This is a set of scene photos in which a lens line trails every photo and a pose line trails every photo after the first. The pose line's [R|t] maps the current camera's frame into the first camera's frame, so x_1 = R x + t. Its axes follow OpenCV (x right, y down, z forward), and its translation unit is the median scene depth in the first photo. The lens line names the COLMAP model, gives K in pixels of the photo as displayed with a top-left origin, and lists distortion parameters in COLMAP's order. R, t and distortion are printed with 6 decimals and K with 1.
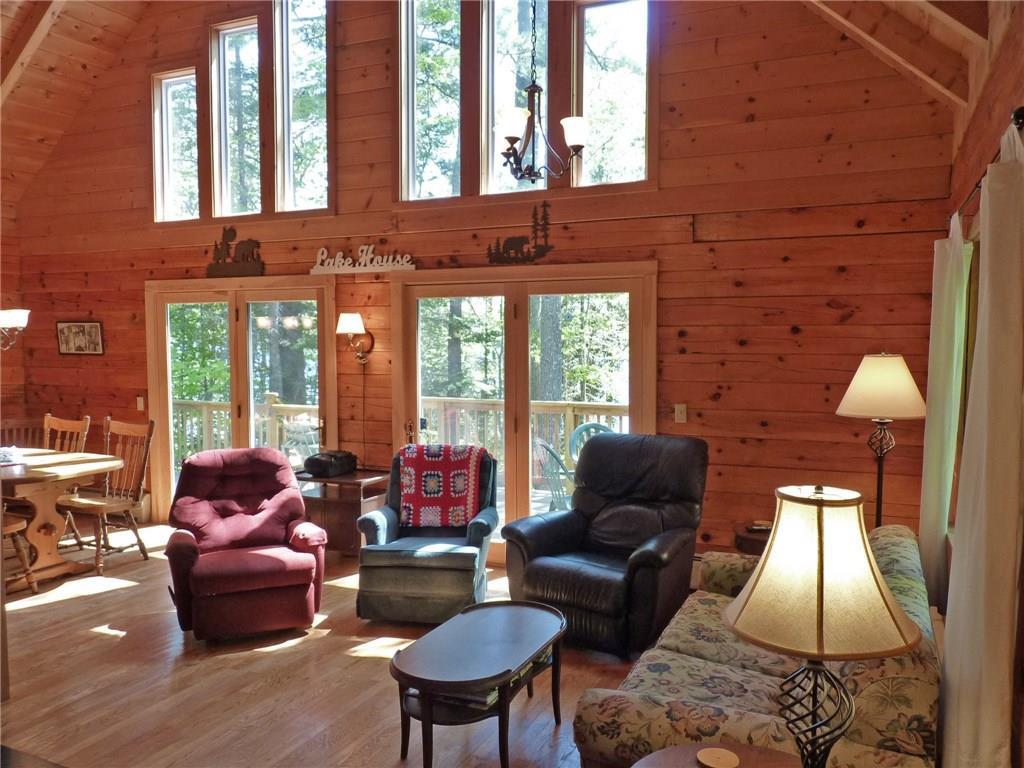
lens RADIAL K [[818.9, 0, 518.5], [0, 818.9, 391.8], [0, 0, 1]] dist [-0.016748, -0.001723]
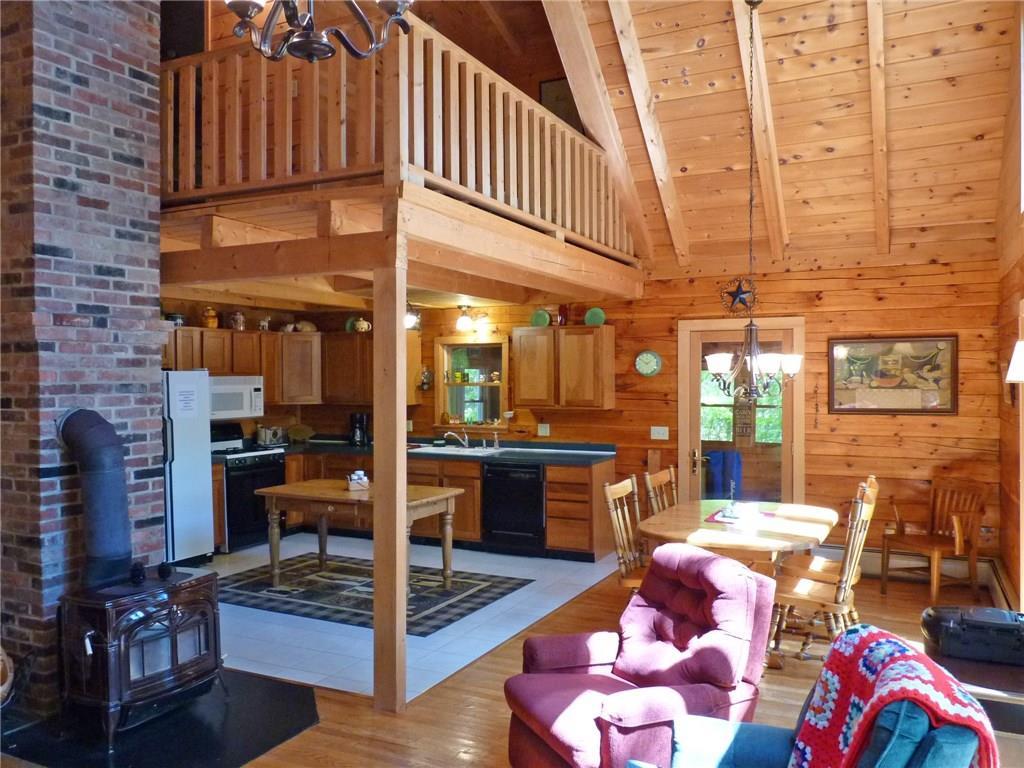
lens RADIAL K [[818.9, 0, 512.2], [0, 818.9, 383.1], [0, 0, 1]] dist [-0.016748, -0.001723]
pose [[-0.039855, 0.005341, -0.999191, 0.285460], [-0.059747, 0.998184, 0.007718, -0.054962], [0.997418, 0.060006, -0.039464, 0.706183]]
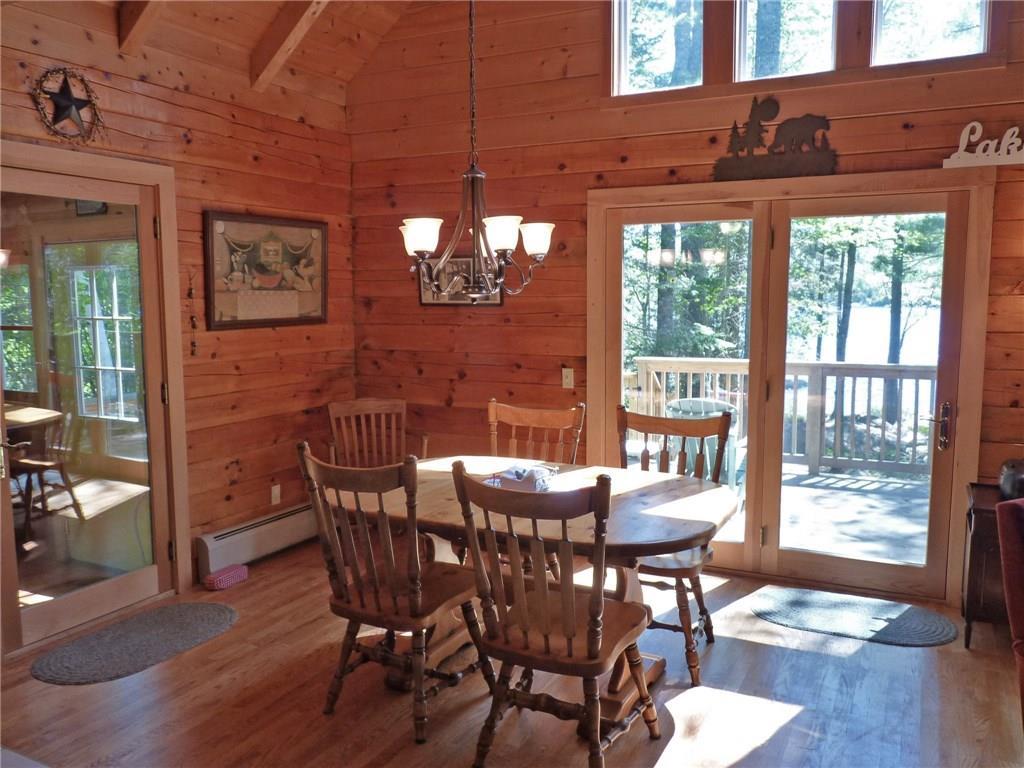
lens RADIAL K [[818.9, 0, 510.6], [0, 818.9, 391.4], [0, 0, 1]] dist [-0.016748, -0.001723]
pose [[0.999029, -0.004313, -0.043850, -0.573513], [0.006790, 0.998381, 0.056482, -0.015299], [0.043535, -0.056725, 0.997440, 0.393603]]
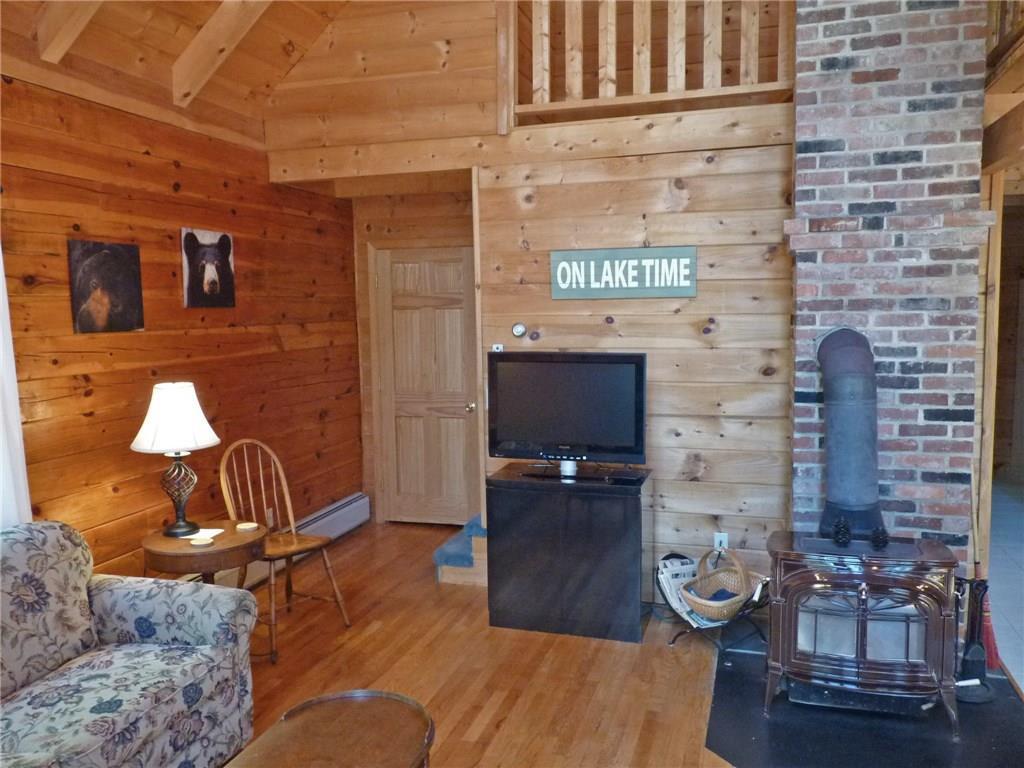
lens RADIAL K [[818.9, 0, 512.9], [0, 818.9, 388.2], [0, 0, 1]] dist [-0.016748, -0.001723]
pose [[-0.991618, 0.024434, -0.126871, -0.070686], [0.003992, 0.987281, 0.158935, -0.058066], [0.129141, 0.157096, -0.979103, 0.869747]]
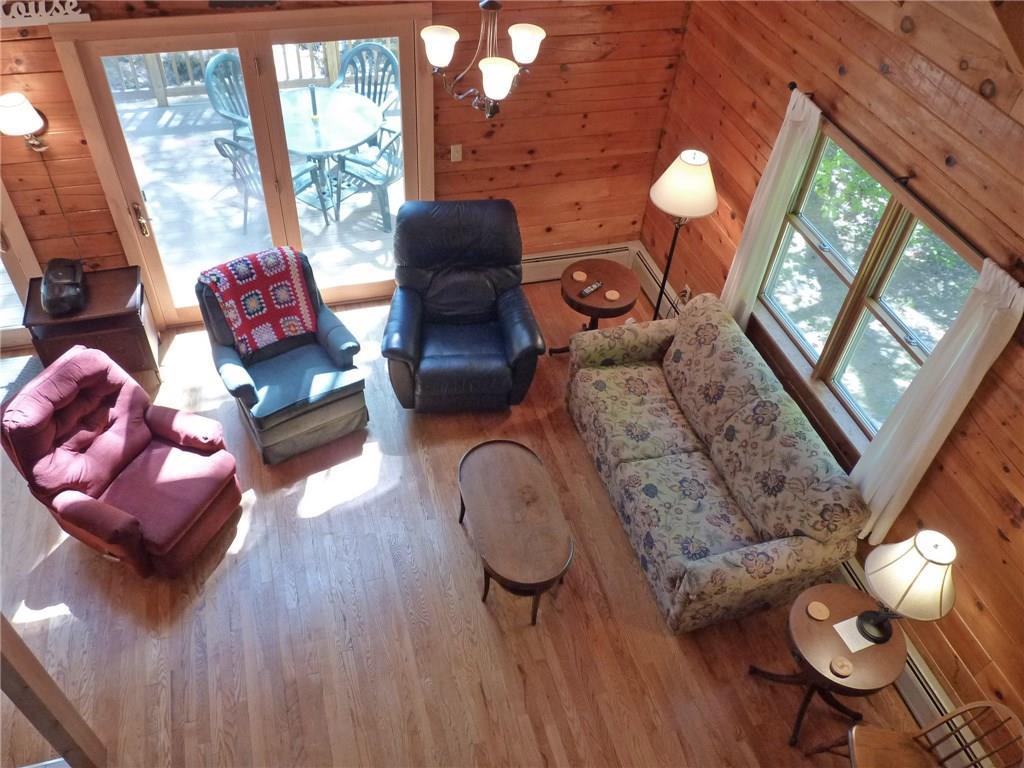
lens RADIAL K [[818.9, 0, 515.9], [0, 818.9, 390.1], [0, 0, 1]] dist [-0.016748, -0.001723]
pose [[0.757051, -0.434295, 0.488121, -0.324576], [-0.021988, 0.729740, 0.683372, -0.397737], [-0.652985, -0.528080, 0.542901, 0.207022]]
